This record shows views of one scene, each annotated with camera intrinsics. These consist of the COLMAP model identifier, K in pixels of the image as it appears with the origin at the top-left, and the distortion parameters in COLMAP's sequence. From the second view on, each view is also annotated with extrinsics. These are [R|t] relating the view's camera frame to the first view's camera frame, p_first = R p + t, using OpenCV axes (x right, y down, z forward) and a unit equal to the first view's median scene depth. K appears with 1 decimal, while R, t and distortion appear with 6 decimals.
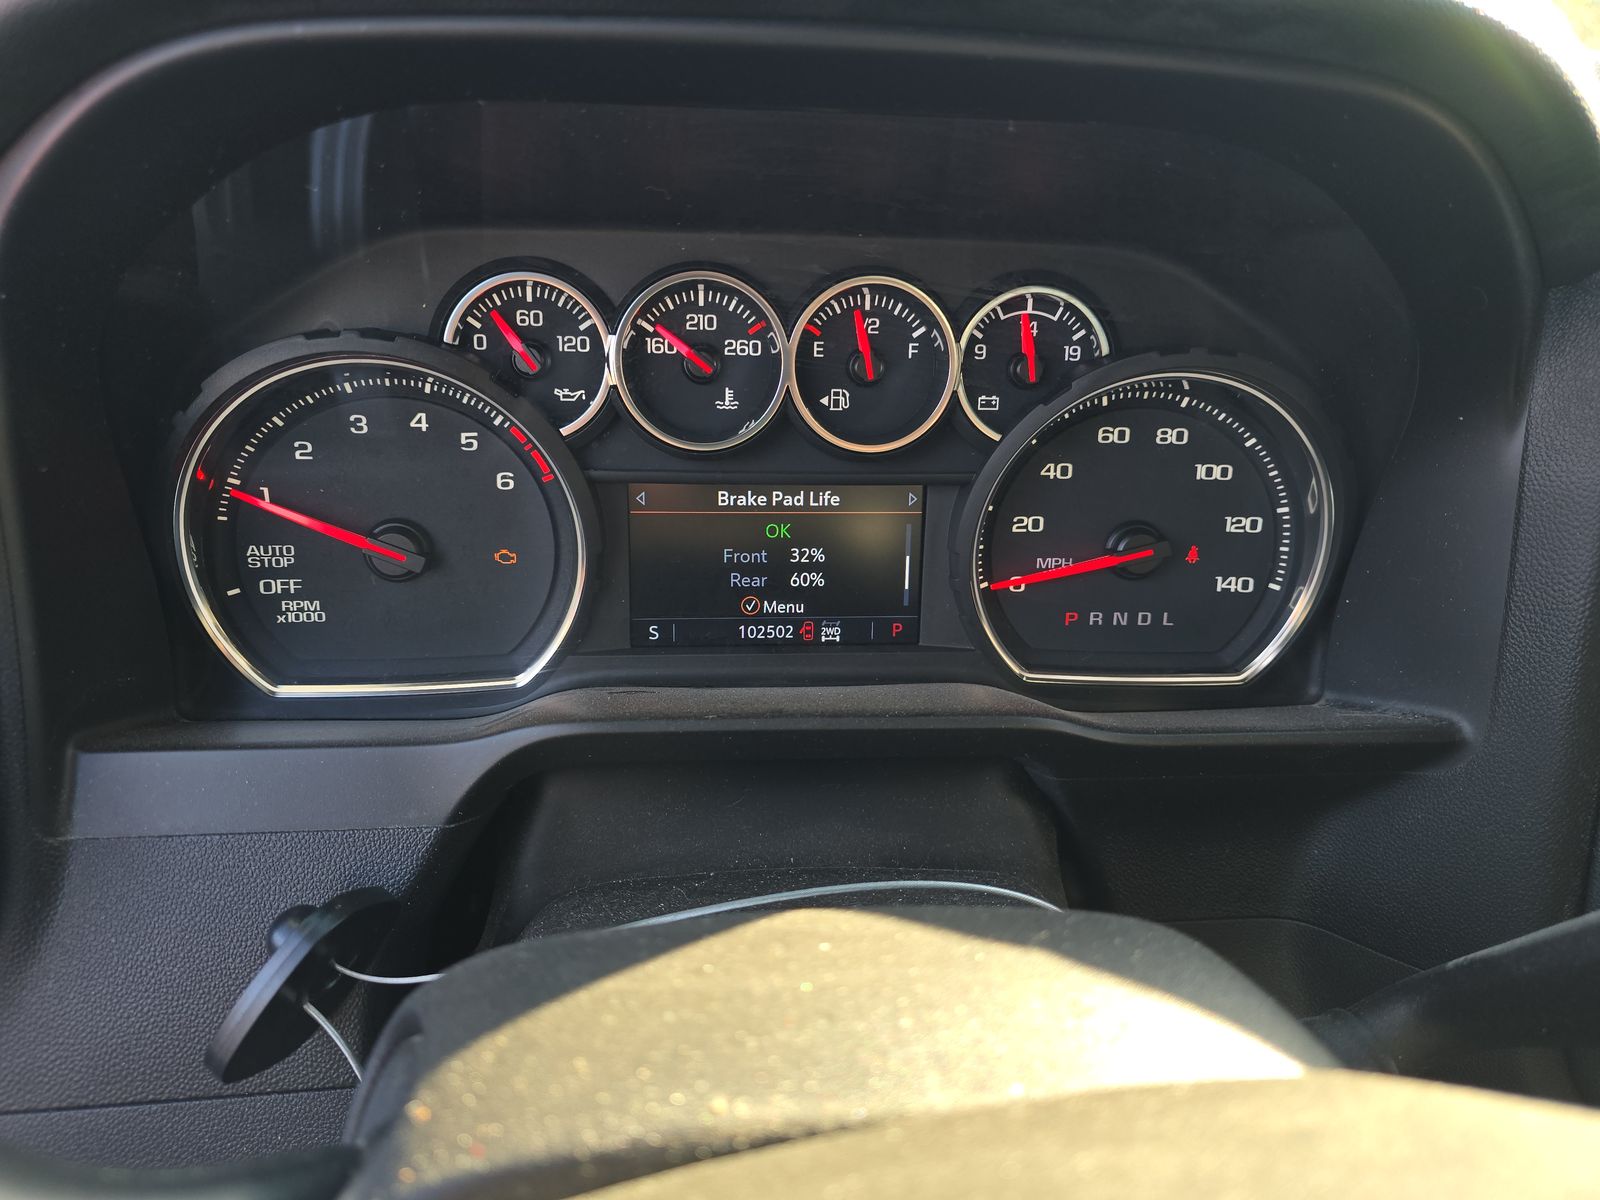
lens RADIAL K [[1078.2, 0, 800.0], [0, 1078.2, 600.0], [0, 0, 1]] dist [0.122304, -0.000145]
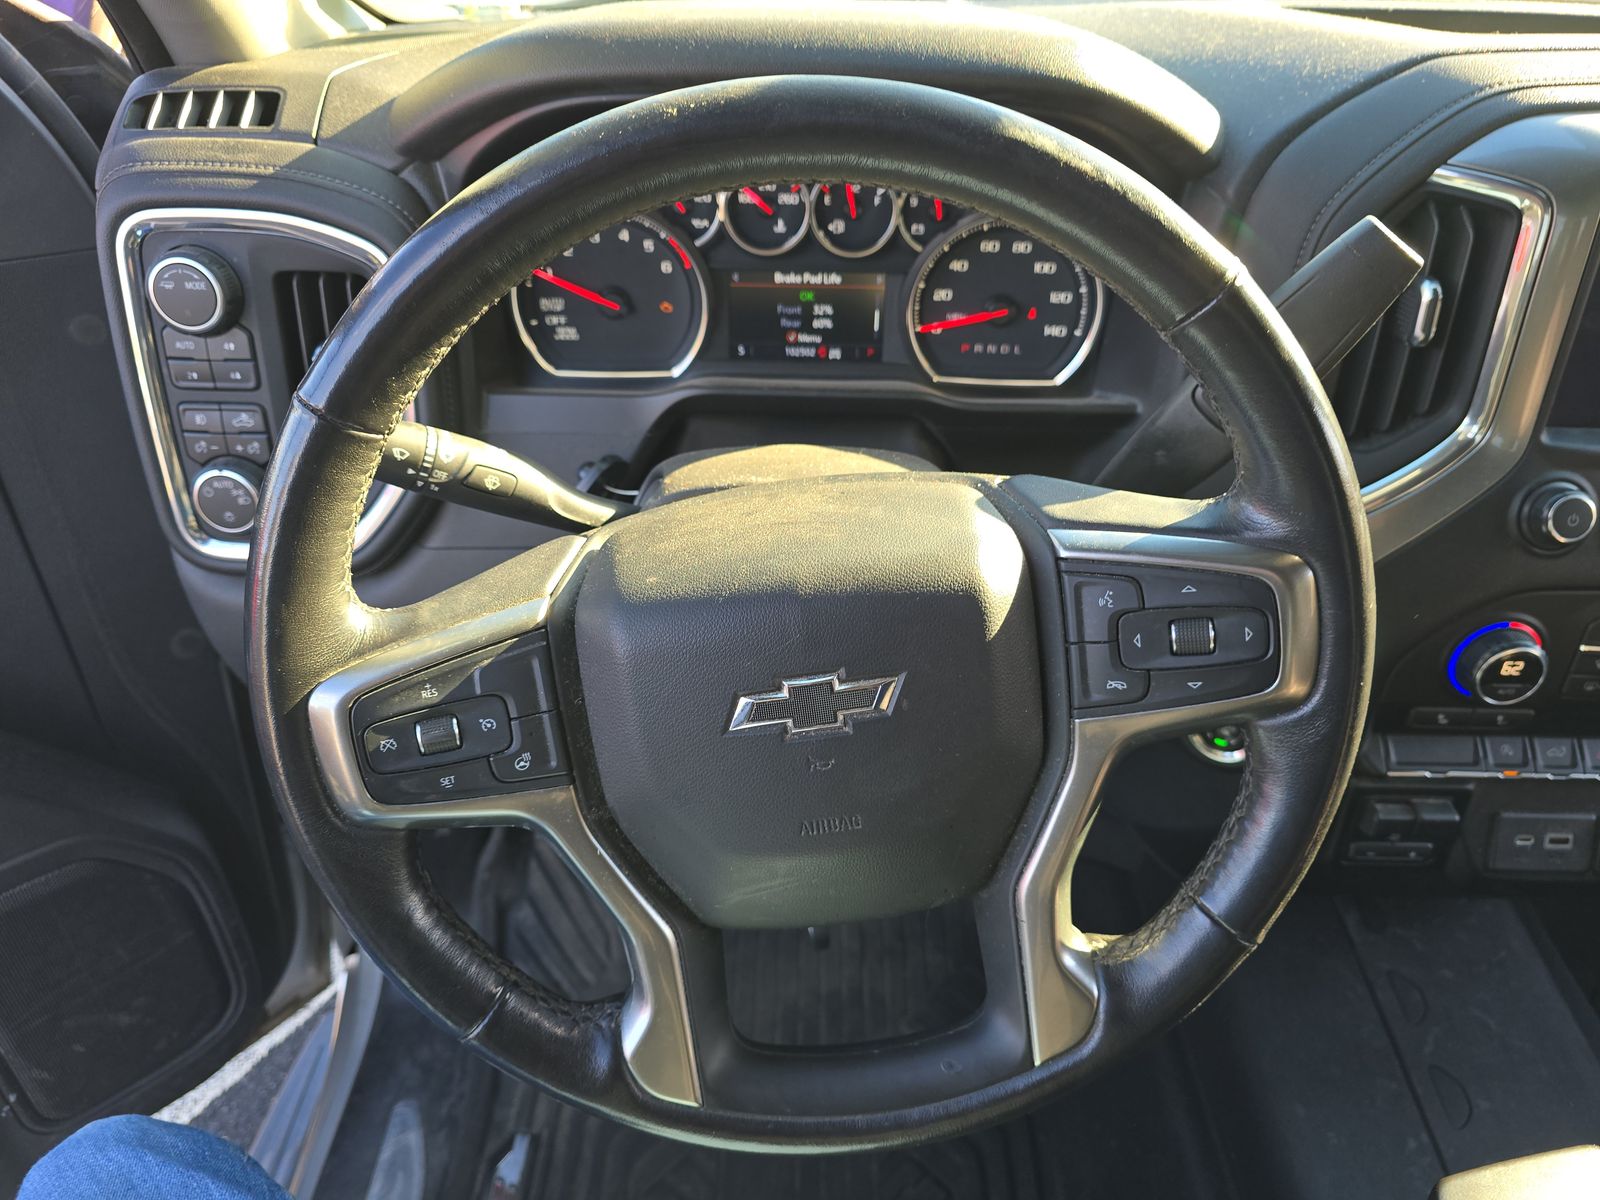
lens RADIAL K [[1234.4, 0, 800.0], [0, 1234.4, 600.0], [0, 0, 1]] dist [0.062304, -0.000604]
pose [[0.995375, 0.042836, -0.085990, 0.179932], [-0.024795, 0.979312, 0.200829, 0.021261], [0.092814, -0.197768, 0.975845, -1.235636]]
